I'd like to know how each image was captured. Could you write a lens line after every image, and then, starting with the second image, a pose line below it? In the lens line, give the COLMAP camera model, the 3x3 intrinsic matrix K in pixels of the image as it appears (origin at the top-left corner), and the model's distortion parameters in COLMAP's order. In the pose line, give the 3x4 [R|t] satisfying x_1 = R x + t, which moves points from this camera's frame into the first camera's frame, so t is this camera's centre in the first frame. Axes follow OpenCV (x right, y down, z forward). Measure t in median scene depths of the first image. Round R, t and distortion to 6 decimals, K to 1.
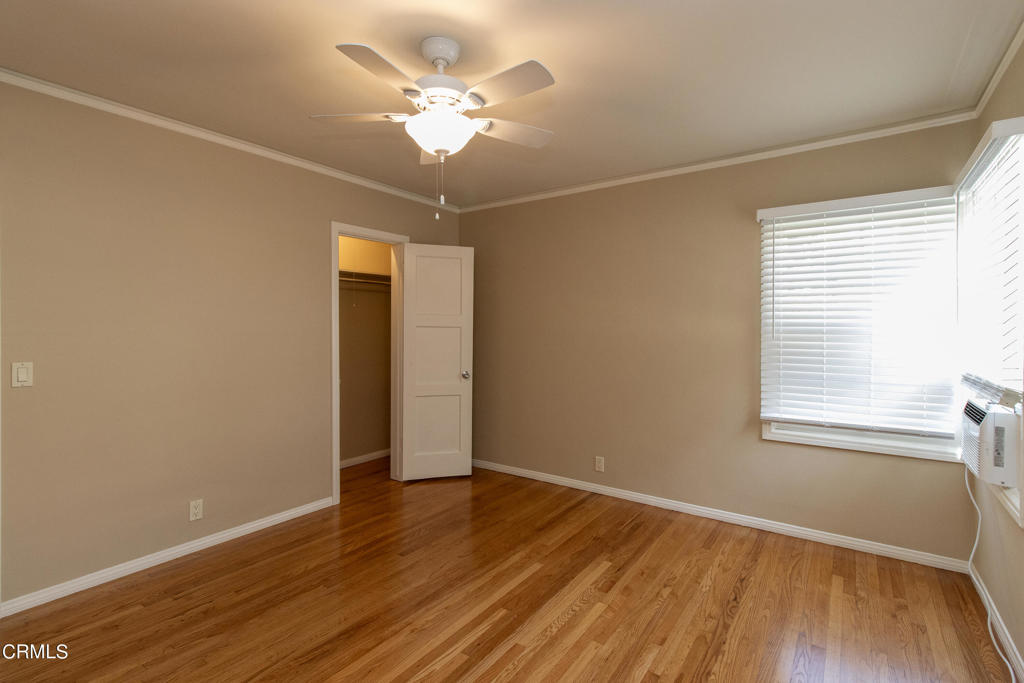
lens RADIAL K [[466.7, 0, 514.8], [0, 466.7, 326.1], [0, 0, 1]] dist [-0.009056, -0.000113]
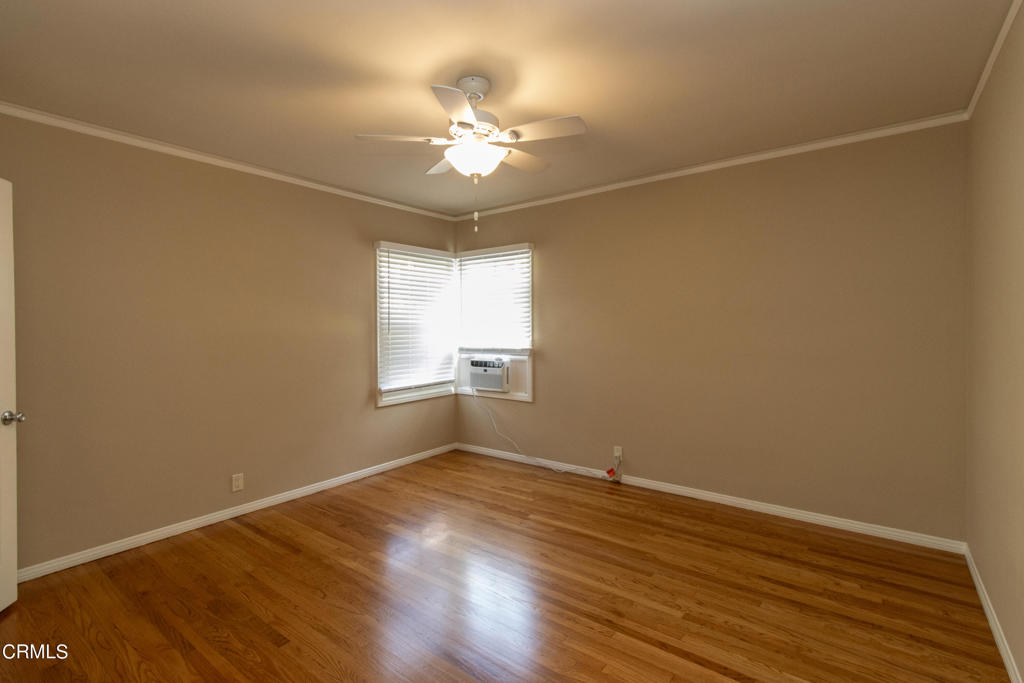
lens RADIAL K [[466.7, 0, 514.8], [0, 466.7, 326.1], [0, 0, 1]] dist [-0.009056, -0.000113]
pose [[0.024289, 0.004108, 0.999697, -0.864850], [0.006743, 0.999968, -0.004273, 0.013482], [-0.999682, 0.006844, 0.024260, 0.584646]]
